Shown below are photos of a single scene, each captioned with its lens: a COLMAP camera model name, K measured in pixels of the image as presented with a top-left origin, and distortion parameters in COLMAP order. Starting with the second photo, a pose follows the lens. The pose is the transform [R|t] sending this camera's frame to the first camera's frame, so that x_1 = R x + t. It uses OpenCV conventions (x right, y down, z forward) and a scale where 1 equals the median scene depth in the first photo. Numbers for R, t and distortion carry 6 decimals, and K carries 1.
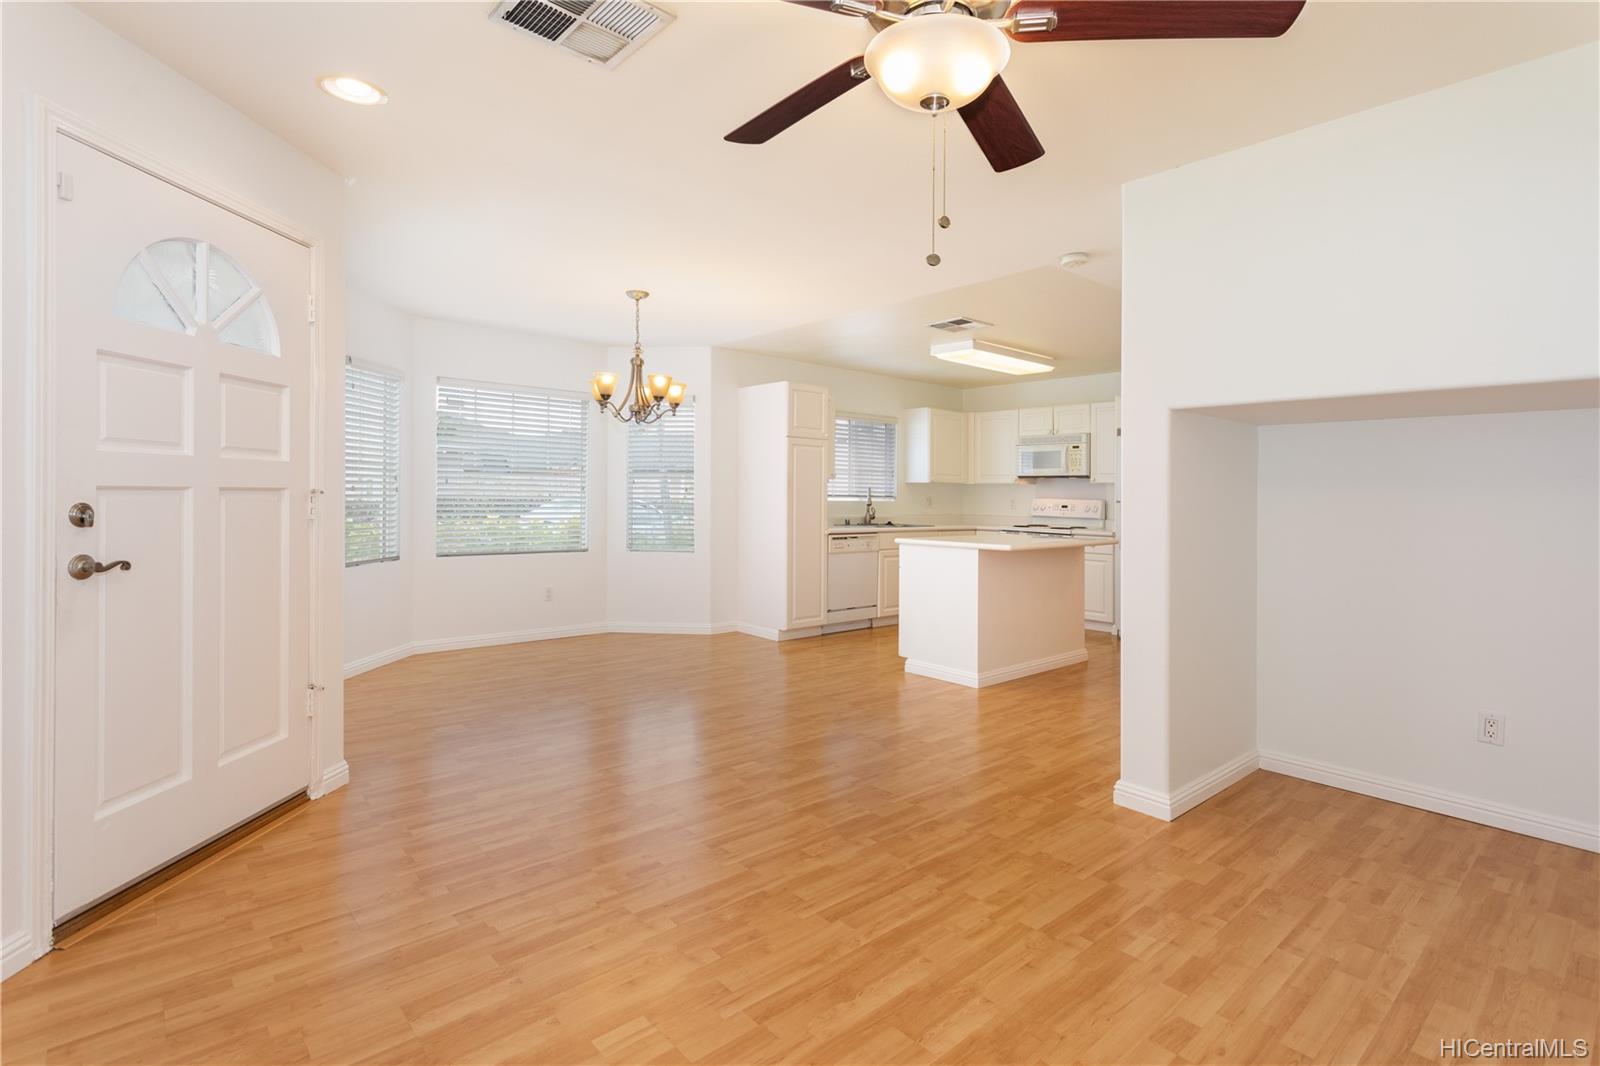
lens RADIAL K [[764.8, 0, 817.0], [0, 764.8, 502.8], [0, 0, 1]] dist [0.002109, -0.000429]
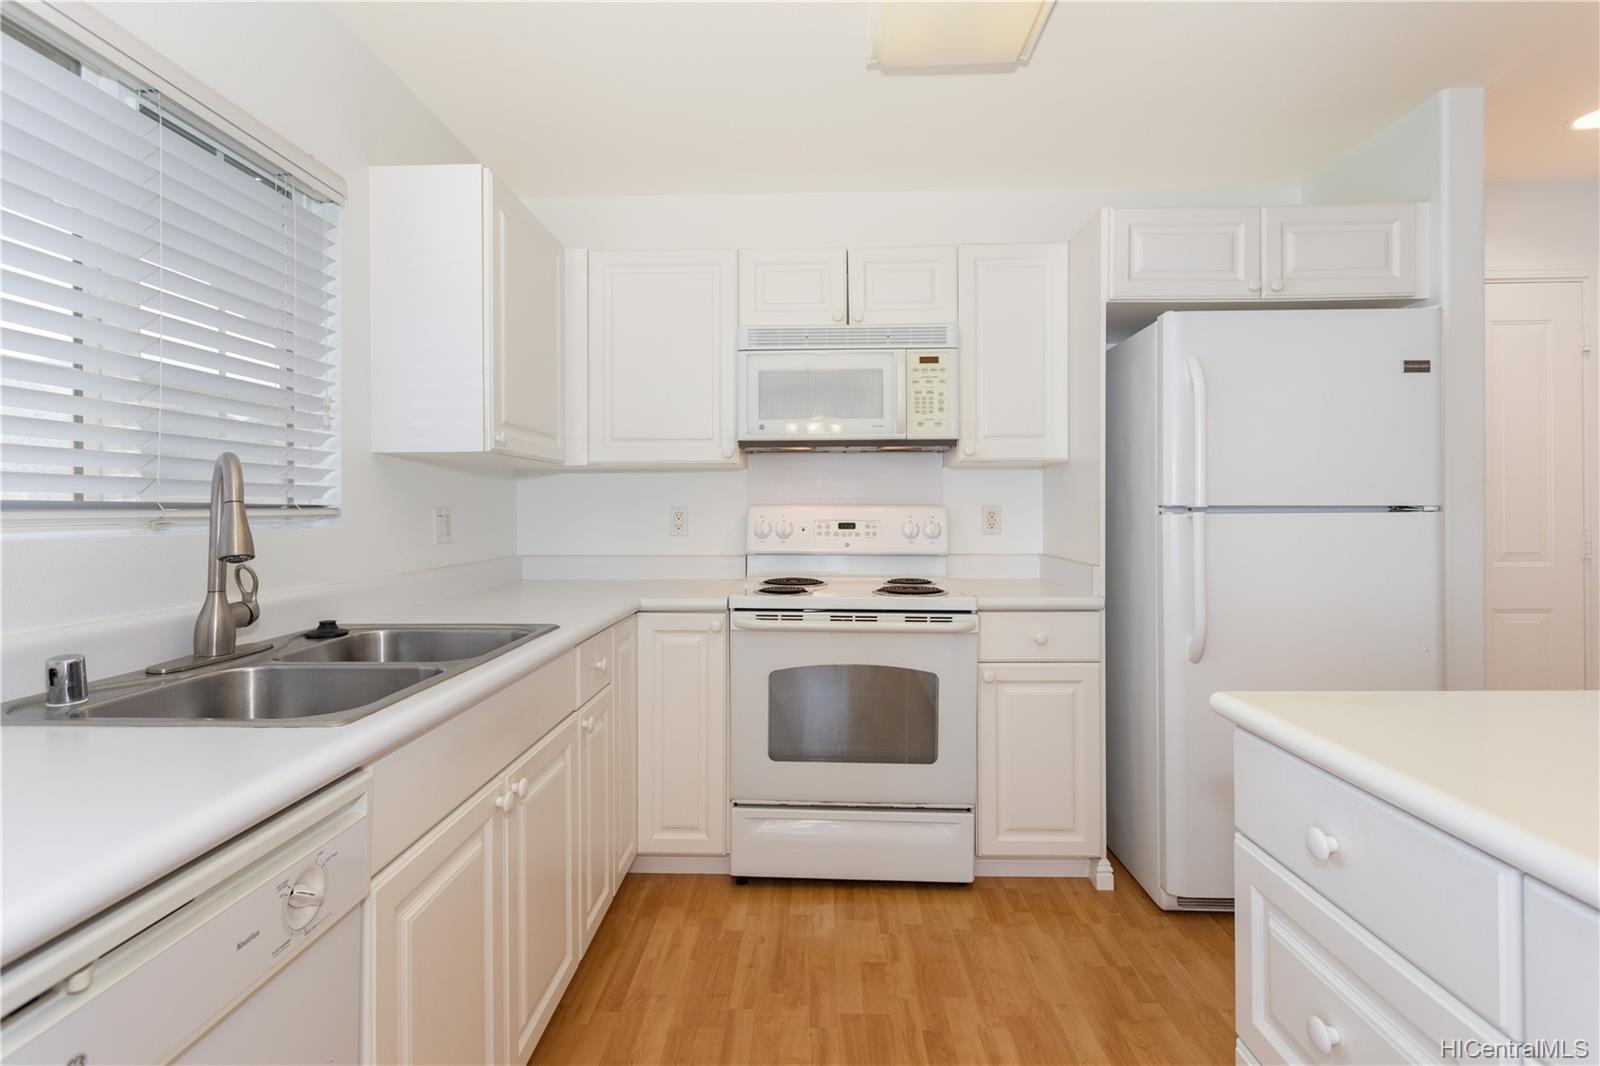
lens RADIAL K [[764.8, 0, 783.8], [0, 764.8, 520.6], [0, 0, 1]] dist [0.002109, -0.000429]
pose [[0.712429, -0.030136, 0.701096, 0.035032], [0.018284, 0.999535, 0.024385, -0.007704], [-0.701506, -0.004553, 0.712649, 0.777139]]
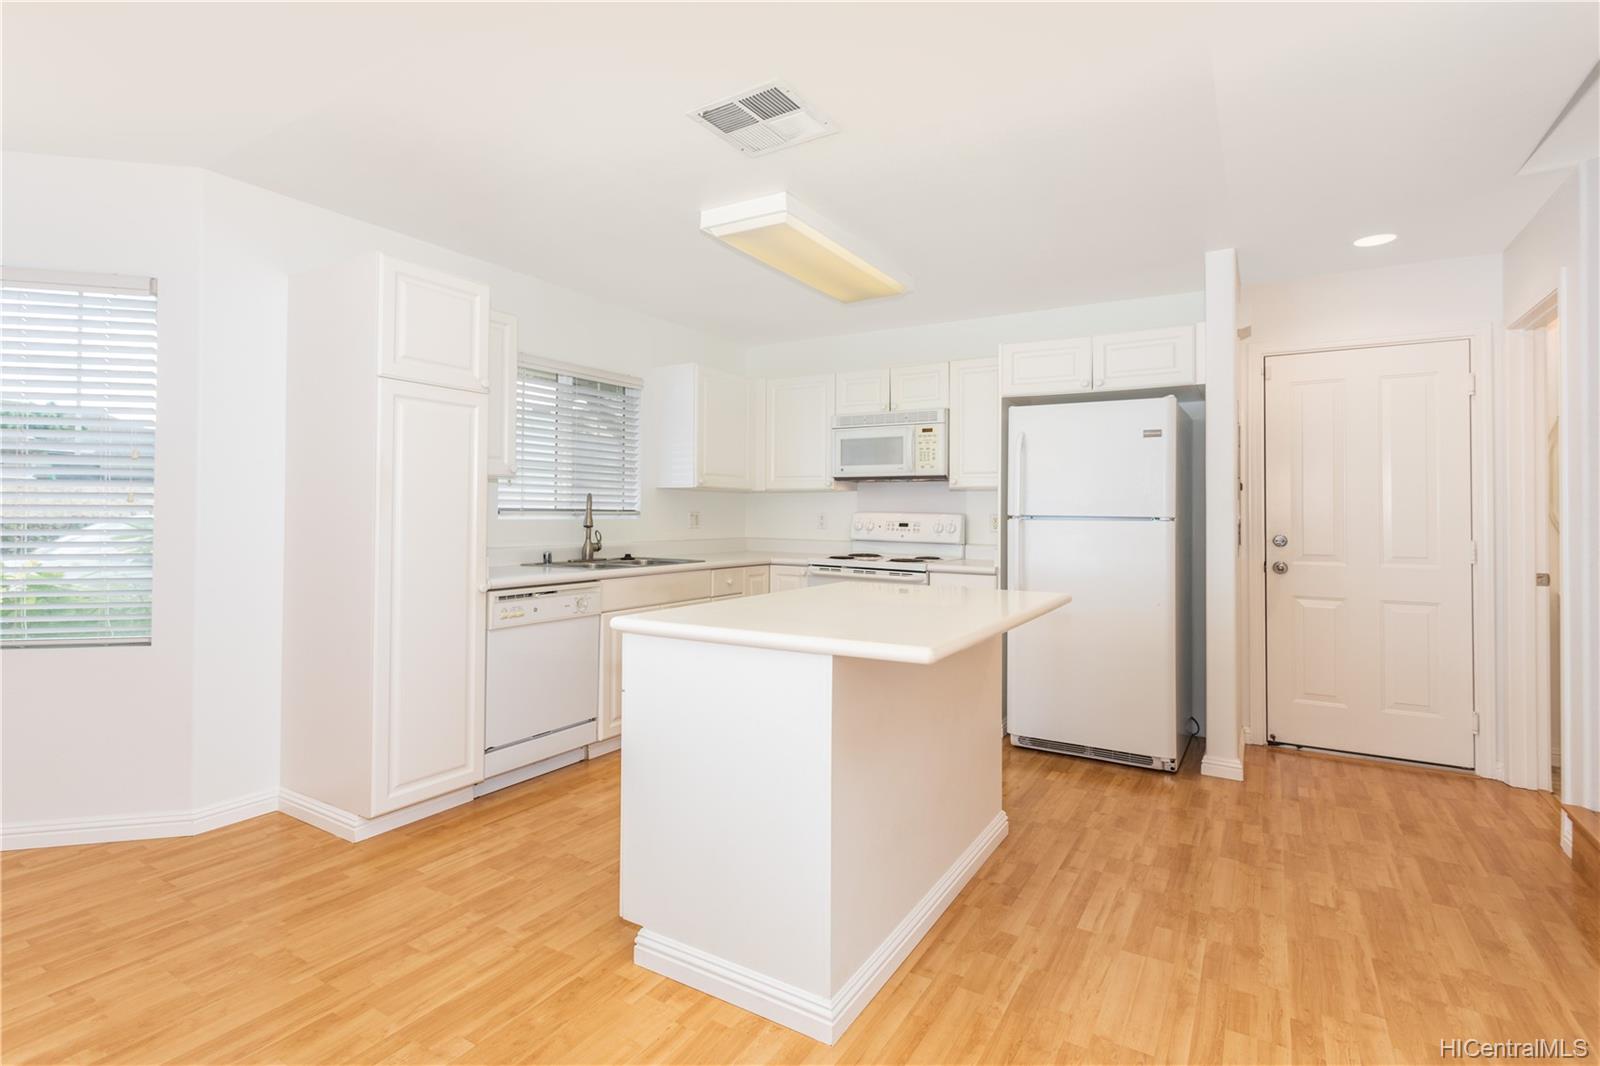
lens RADIAL K [[764.8, 0, 787.7], [0, 764.8, 519.8], [0, 0, 1]] dist [0.002109, -0.000429]
pose [[0.965108, -0.009542, 0.261677, 0.061925], [0.007324, 0.999929, 0.009451, -0.006357], [-0.261748, -0.007205, 0.965109, 0.415662]]
